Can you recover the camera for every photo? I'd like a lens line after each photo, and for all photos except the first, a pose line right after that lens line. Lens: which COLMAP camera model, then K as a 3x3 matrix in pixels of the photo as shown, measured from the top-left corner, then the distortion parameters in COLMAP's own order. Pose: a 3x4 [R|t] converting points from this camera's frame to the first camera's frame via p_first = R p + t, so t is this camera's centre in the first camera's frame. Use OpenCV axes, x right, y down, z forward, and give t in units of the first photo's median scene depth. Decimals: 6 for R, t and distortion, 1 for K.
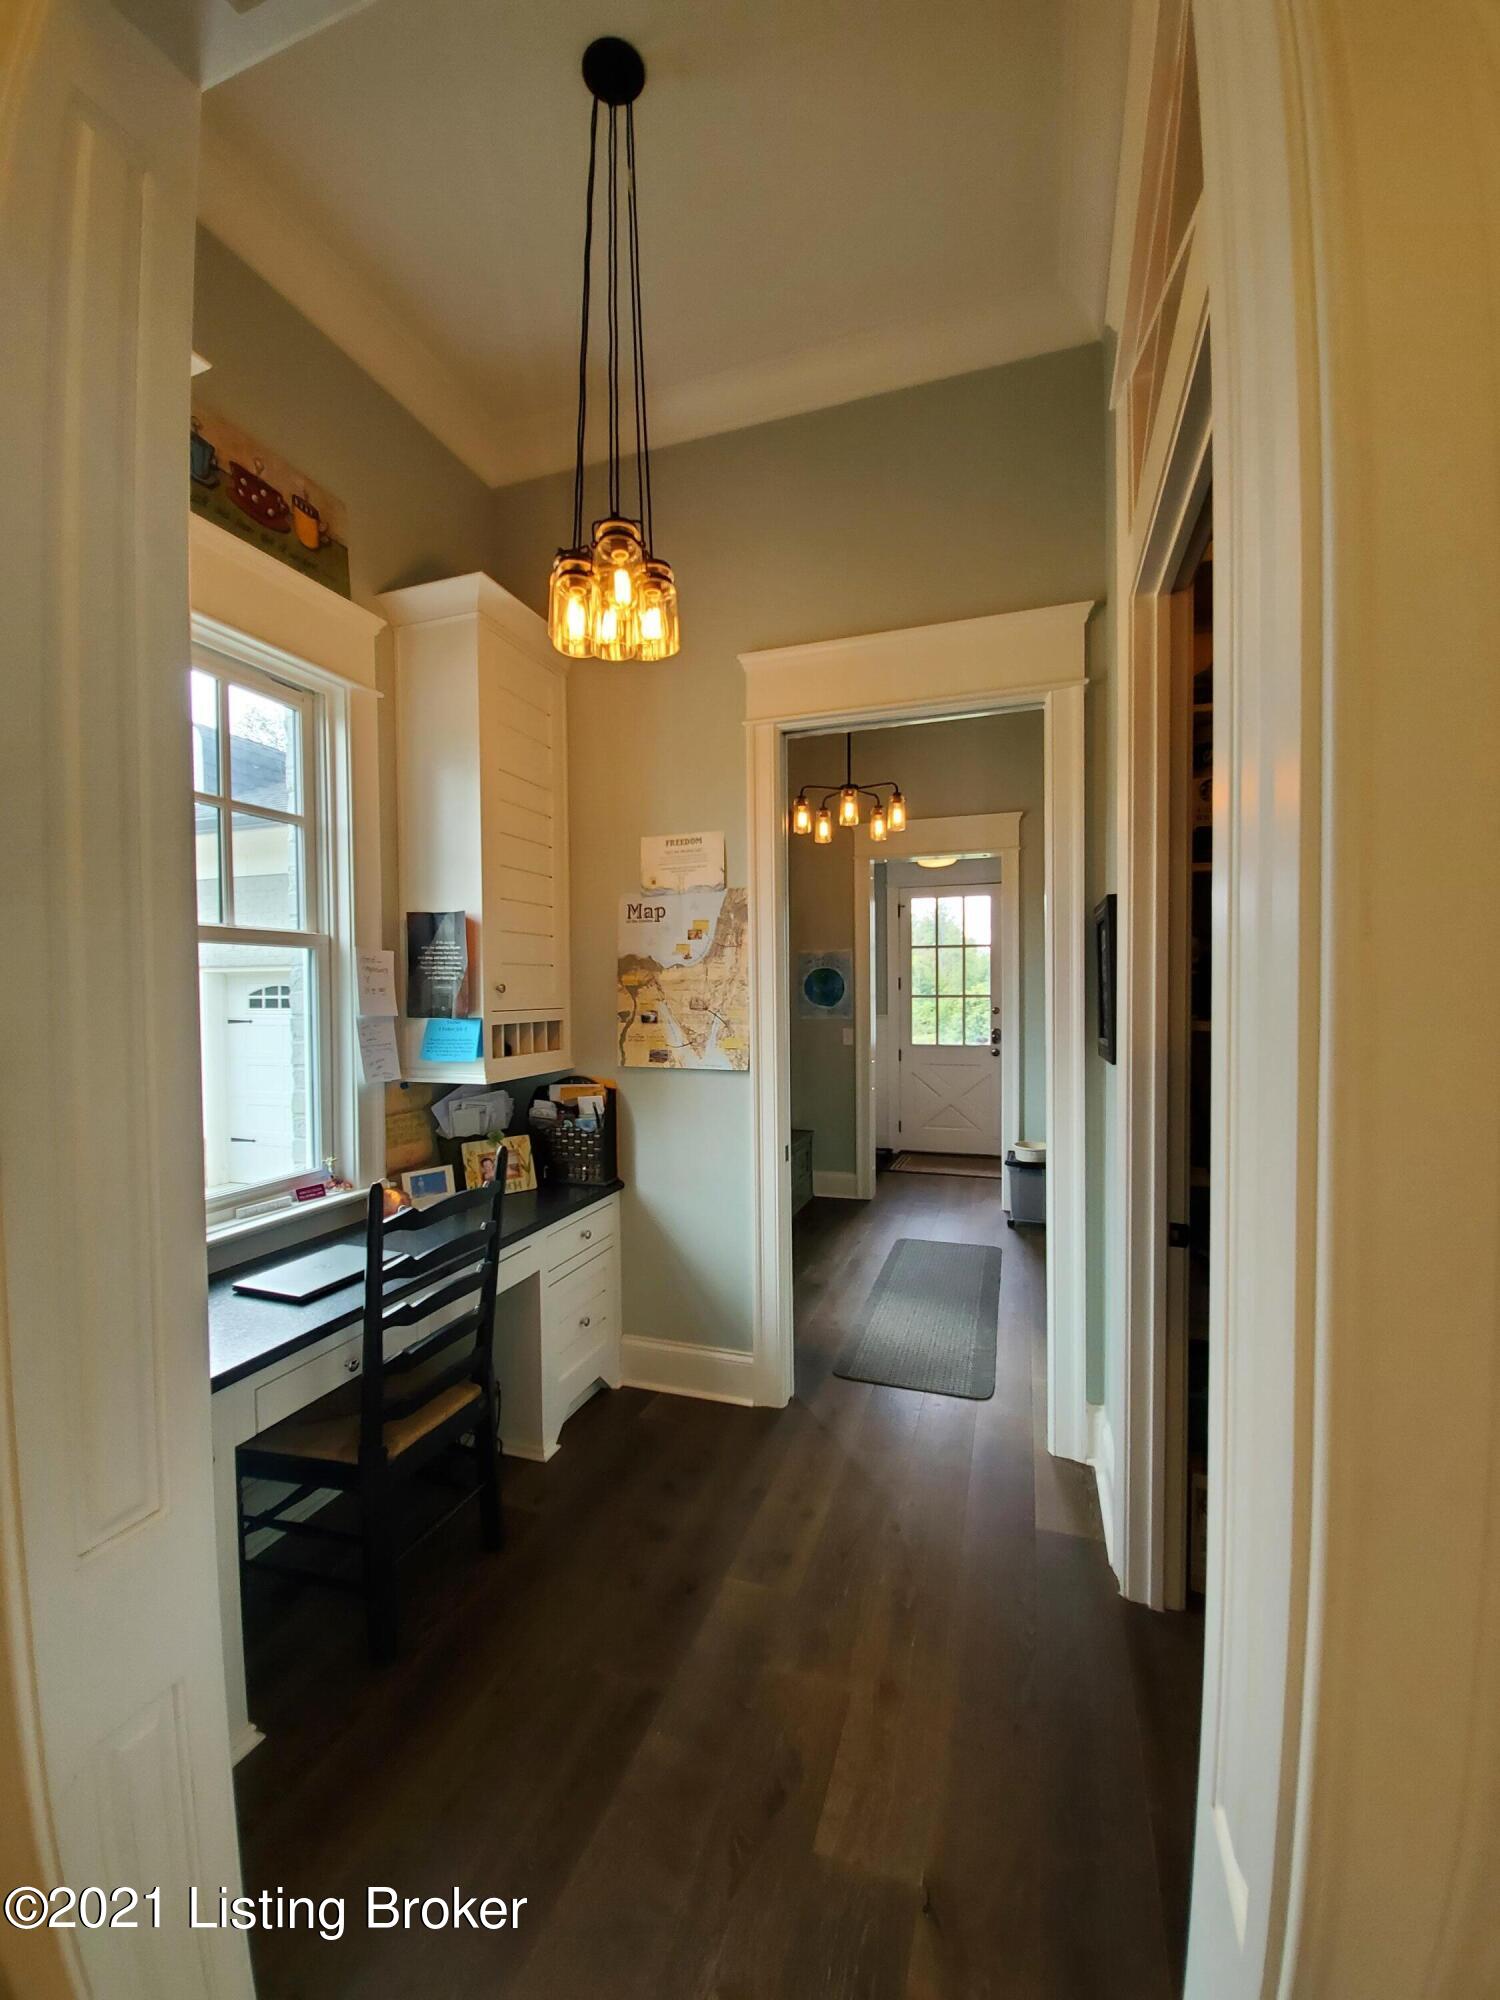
lens RADIAL K [[795.5, 0, 750.4], [0, 795.5, 1009.8], [0, 0, 1]] dist [-0.012911, -0.002409]
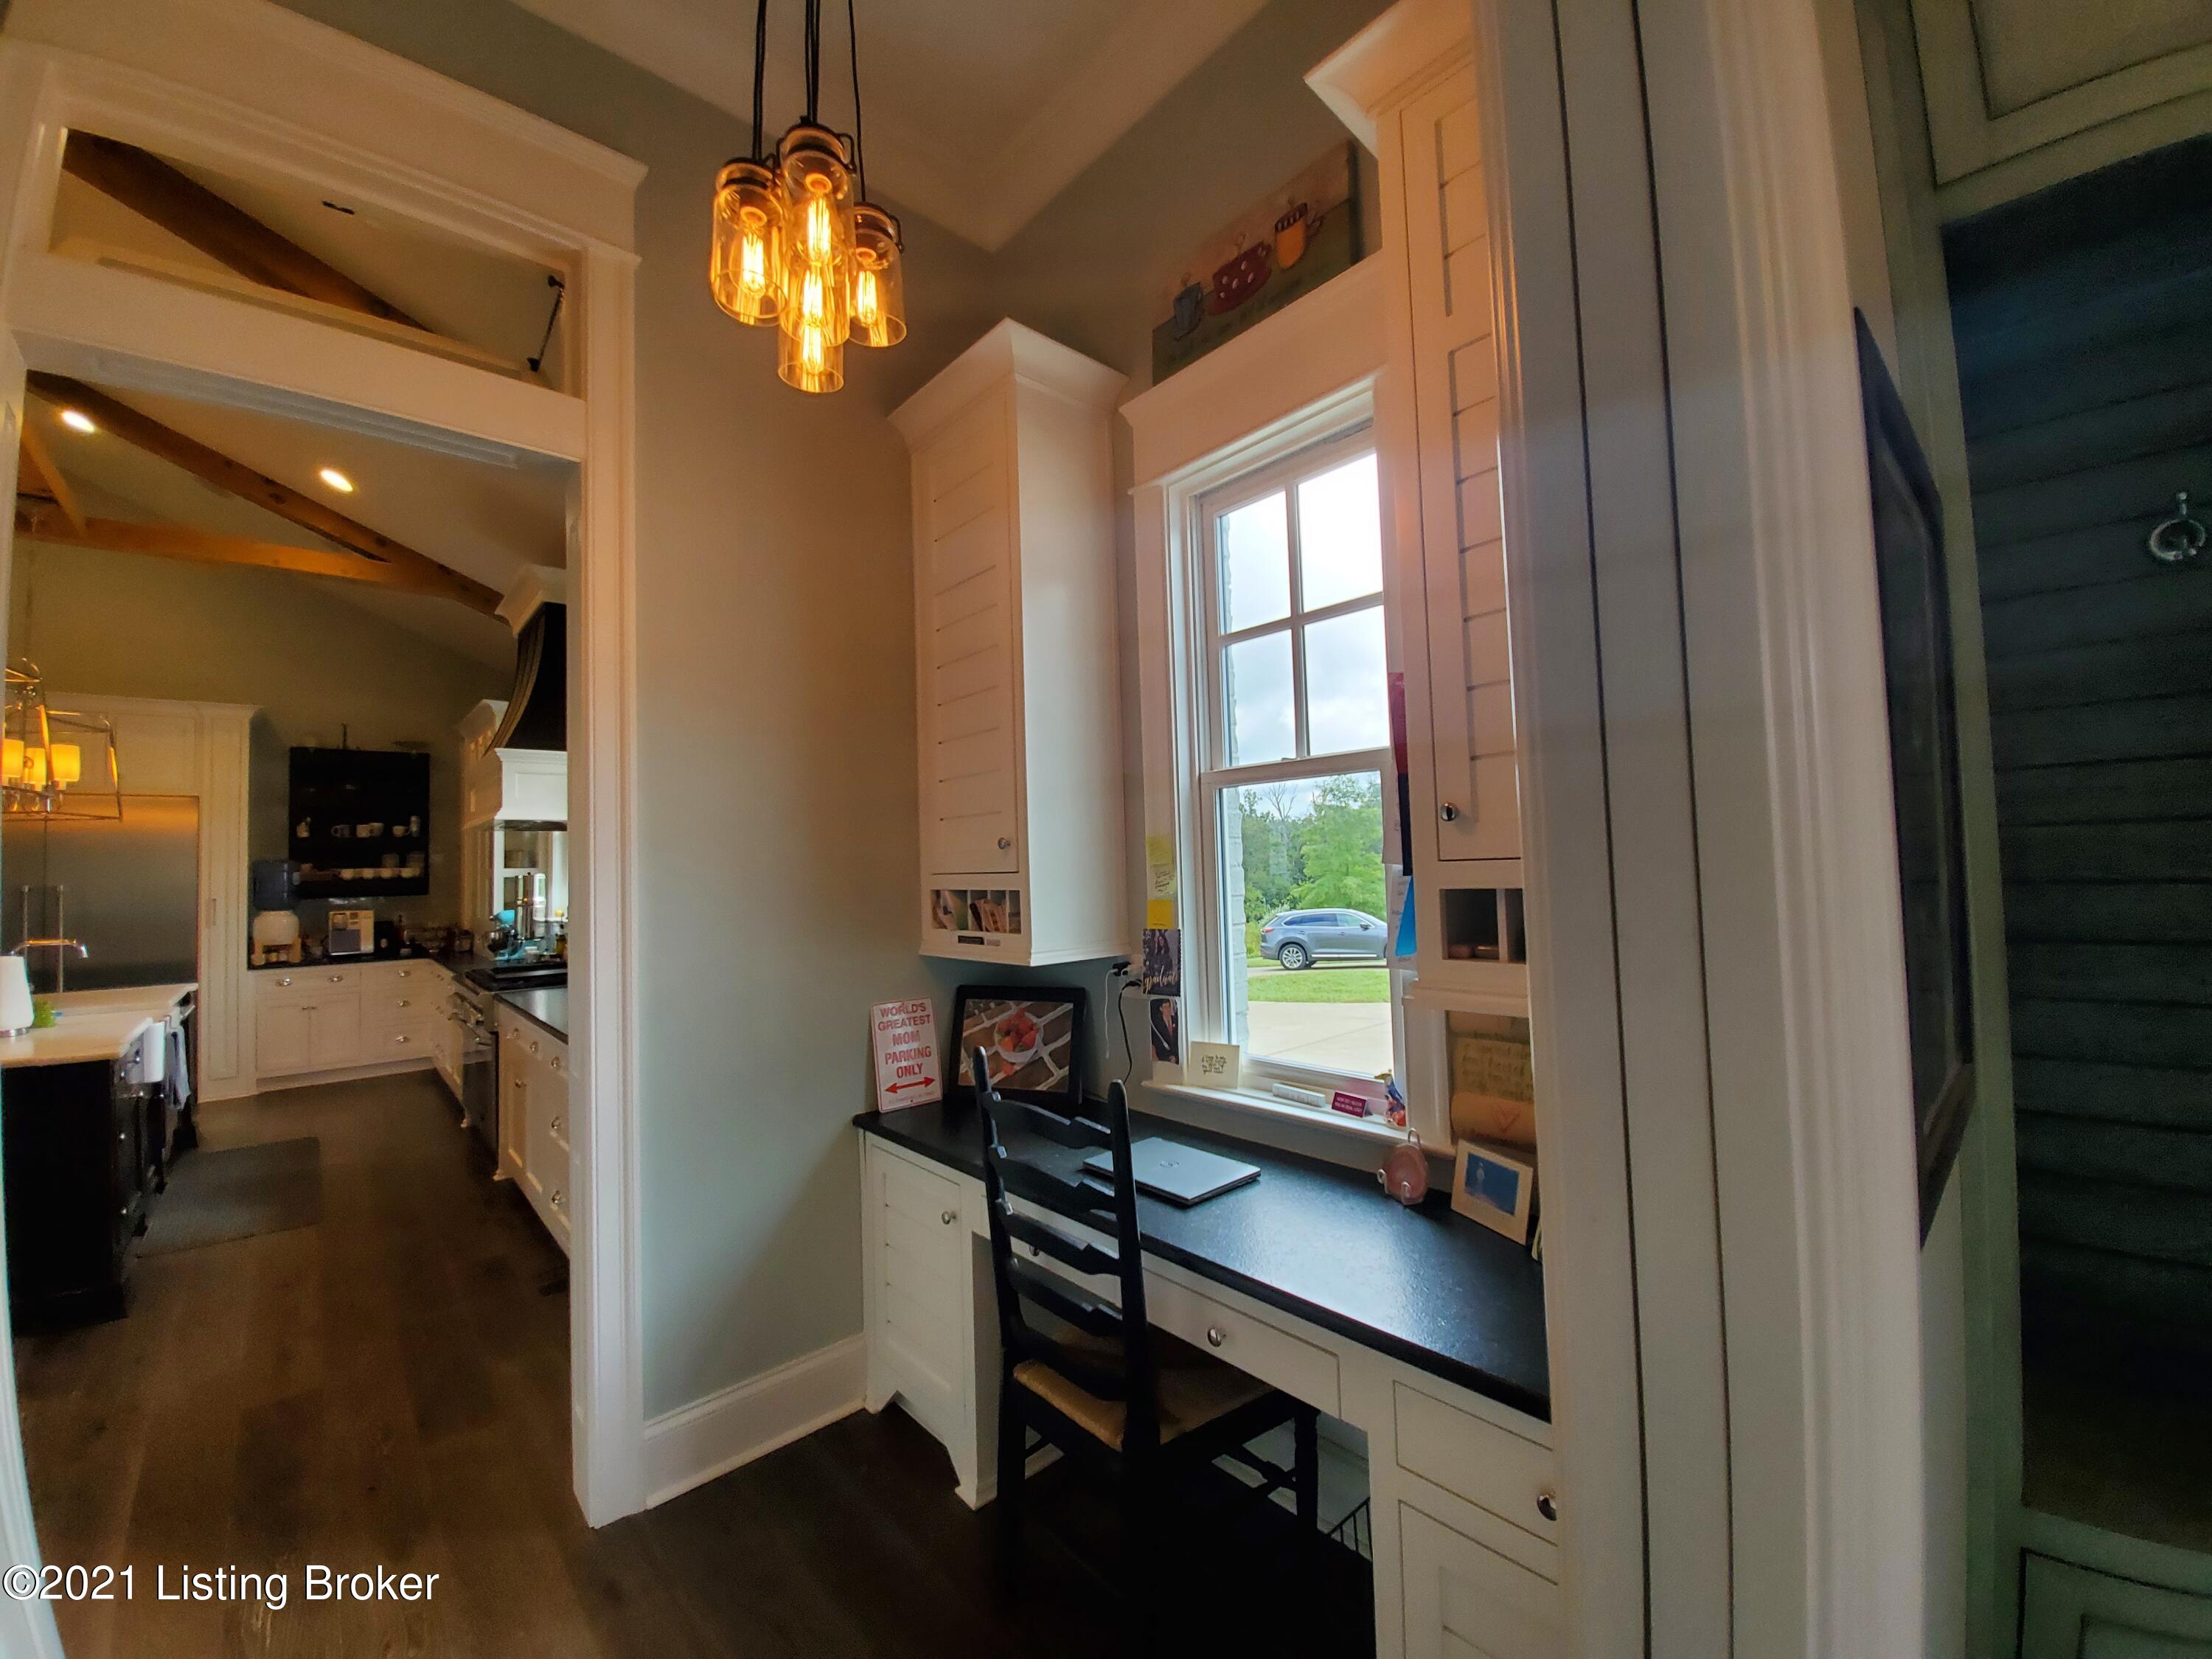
lens RADIAL K [[879.8, 0, 1084.9], [0, 879.8, 819.1], [0, 0, 1]] dist [-0.012911, -0.002409]
pose [[-0.498448, -0.024854, -0.866563, 0.284911], [0.012345, 0.999284, -0.035762, -0.006453], [0.866832, -0.028523, -0.497784, 1.247432]]
